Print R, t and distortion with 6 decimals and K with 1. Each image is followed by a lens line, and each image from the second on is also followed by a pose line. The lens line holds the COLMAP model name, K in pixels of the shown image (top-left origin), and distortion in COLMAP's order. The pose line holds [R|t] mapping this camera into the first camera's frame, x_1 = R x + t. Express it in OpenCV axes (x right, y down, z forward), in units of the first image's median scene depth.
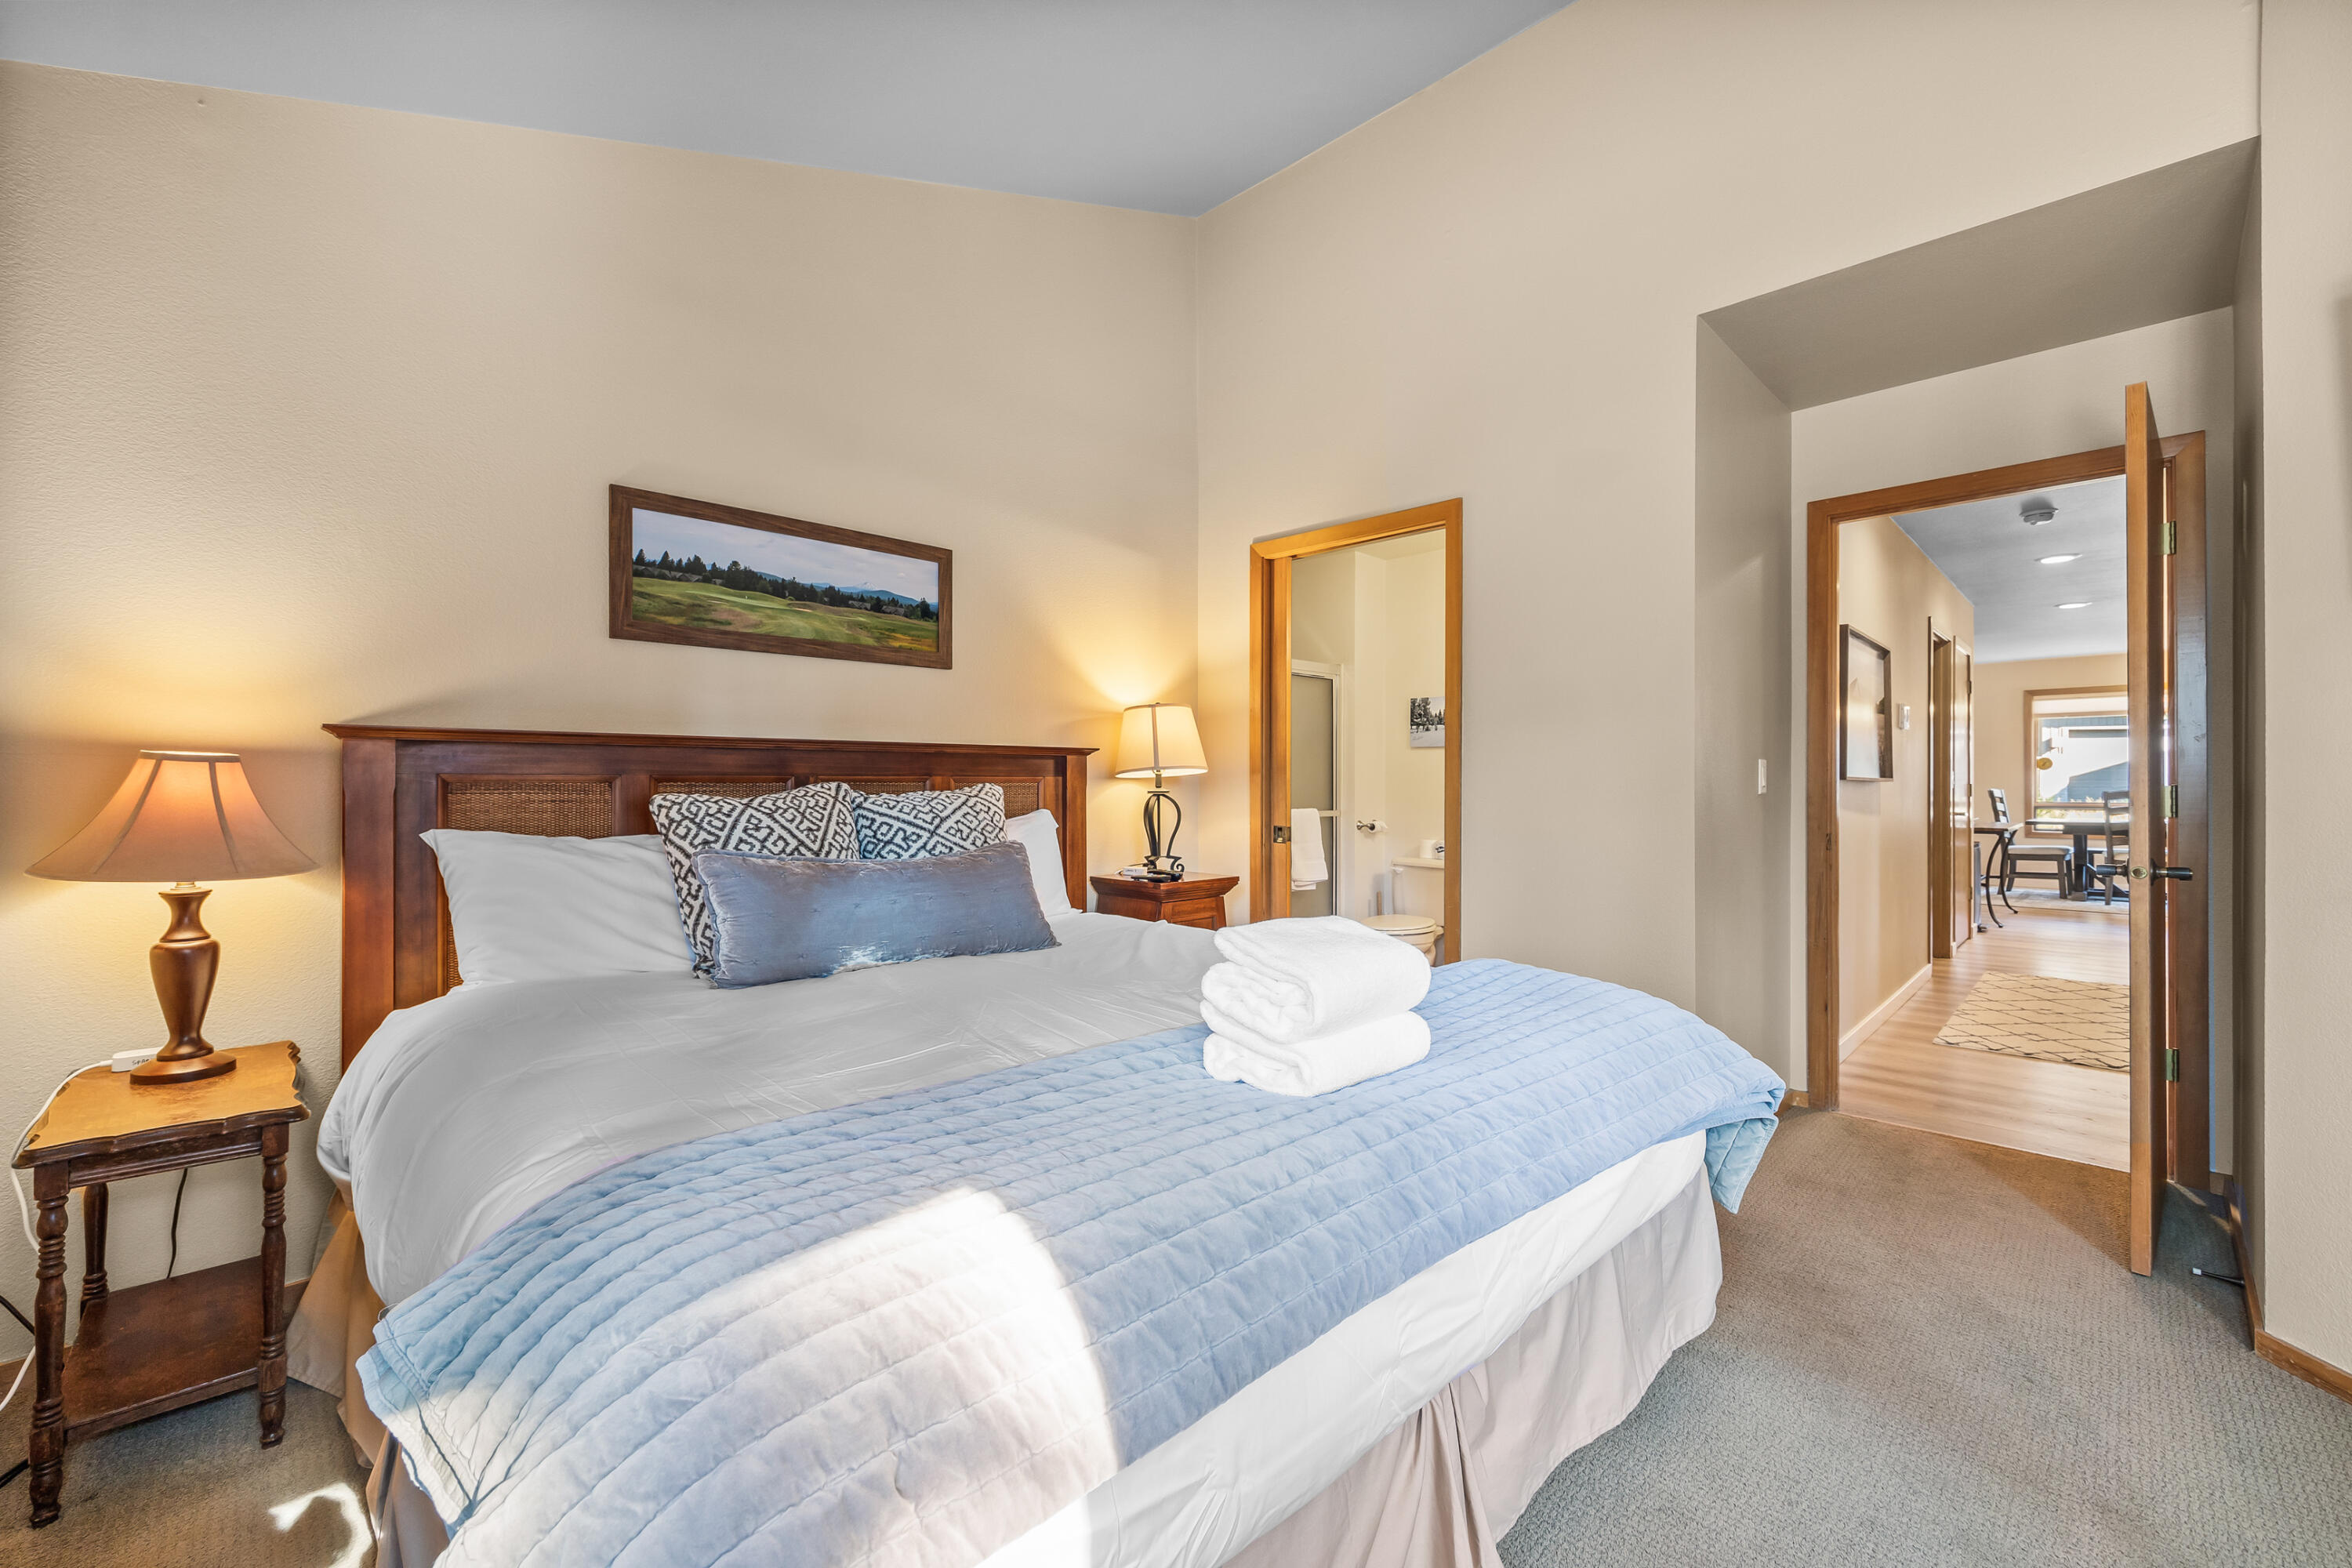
lens RADIAL K [[958.7, 0, 1175.2], [0, 958.7, 770.7], [0, 0, 1]] dist [-0.002360, -0.000232]
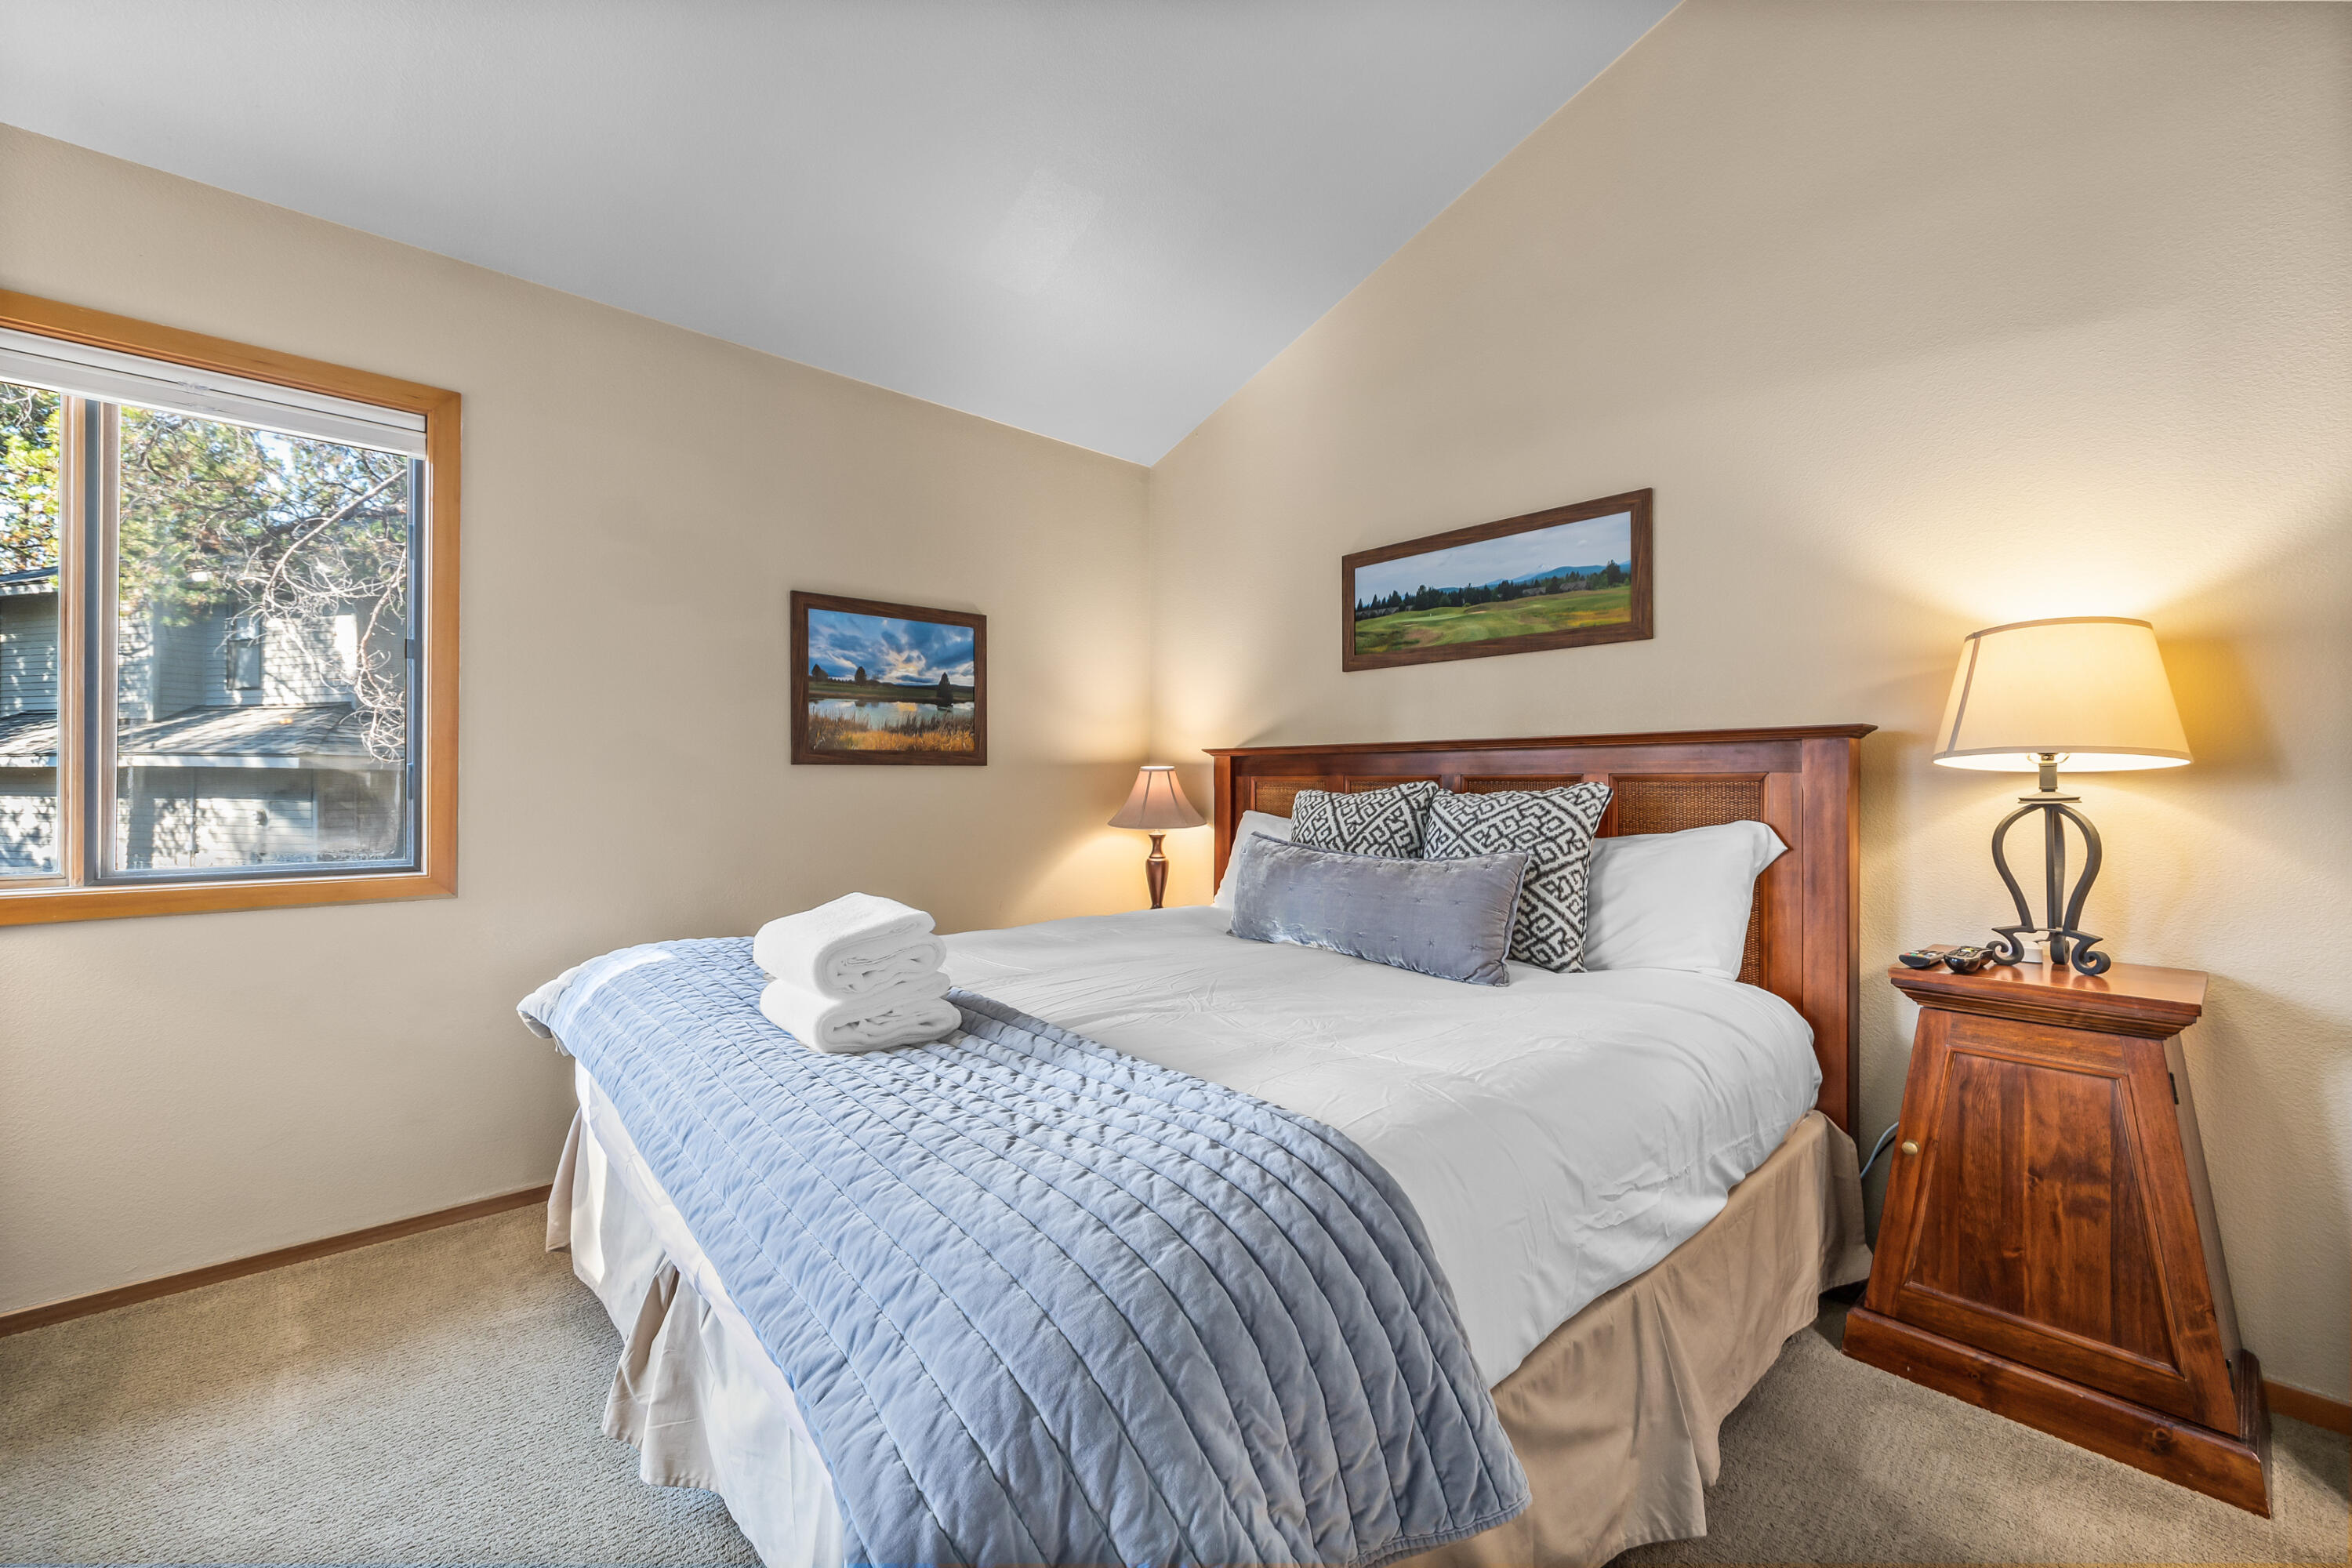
lens RADIAL K [[958.7, 0, 1175.2], [0, 958.7, 770.7], [0, 0, 1]] dist [-0.002360, -0.000232]
pose [[-0.052179, -0.006535, -0.998616, 0.679287], [0.019407, 0.999783, -0.007557, 0.003189], [0.998449, -0.019775, -0.052041, 0.753631]]
